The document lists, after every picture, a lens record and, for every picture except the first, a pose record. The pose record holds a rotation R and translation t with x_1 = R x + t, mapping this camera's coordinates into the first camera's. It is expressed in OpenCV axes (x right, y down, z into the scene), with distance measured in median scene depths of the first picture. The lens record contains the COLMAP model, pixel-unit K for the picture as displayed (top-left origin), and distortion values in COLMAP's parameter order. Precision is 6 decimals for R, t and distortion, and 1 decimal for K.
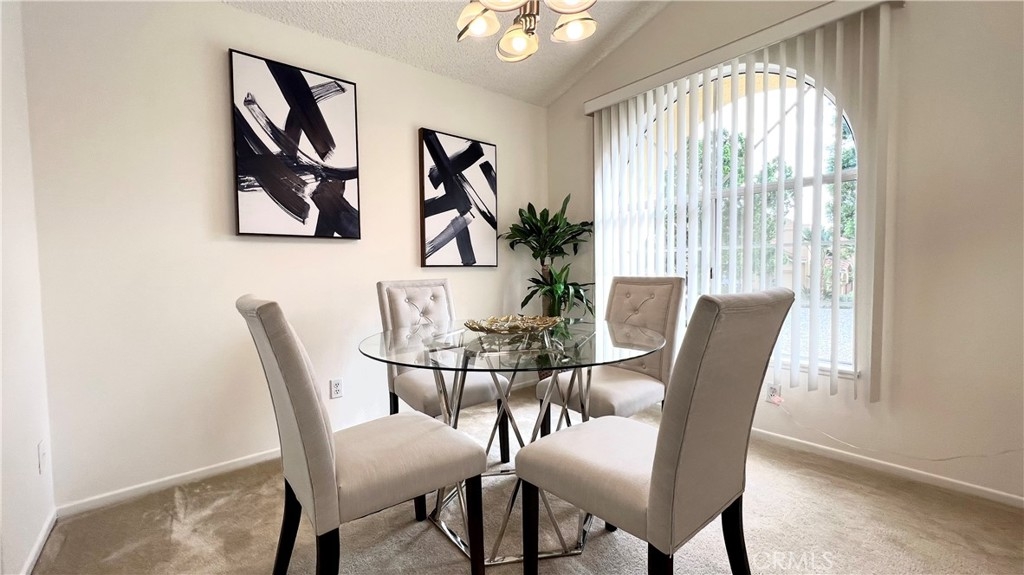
lens RADIAL K [[417.0, 0, 512.0], [0, 417.0, 287.5], [0, 0, 1]] dist [-0.009749, -0.000109]
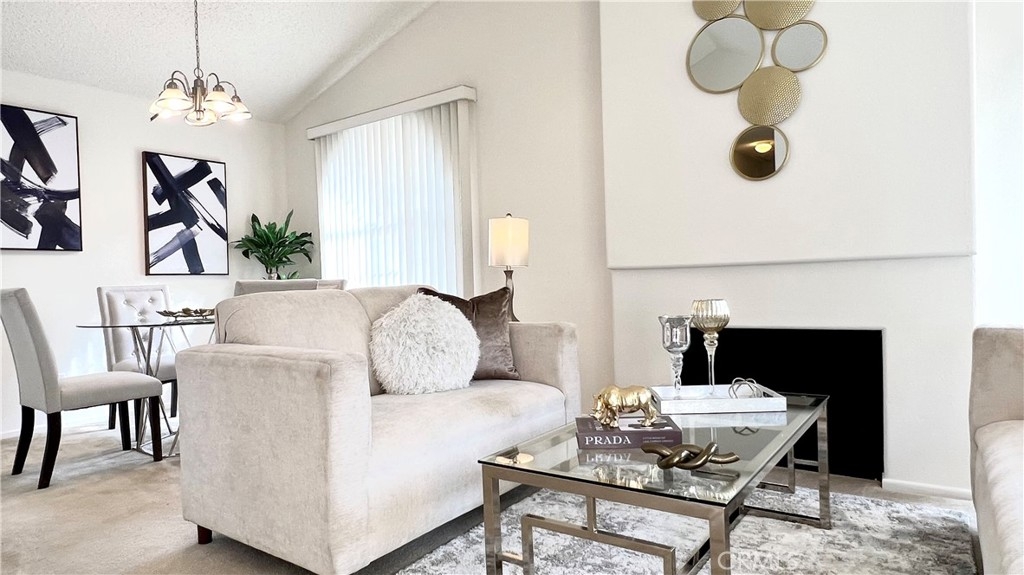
lens RADIAL K [[623.8, 0, 512.0], [0, 623.8, 287.5], [0, 0, 1]] dist [-0.007204, -0.000394]
pose [[0.972298, -0.017183, 0.233111, 0.345549], [0.026620, 0.998946, -0.037399, 0.071211], [-0.232222, 0.042569, 0.971731, -0.835529]]
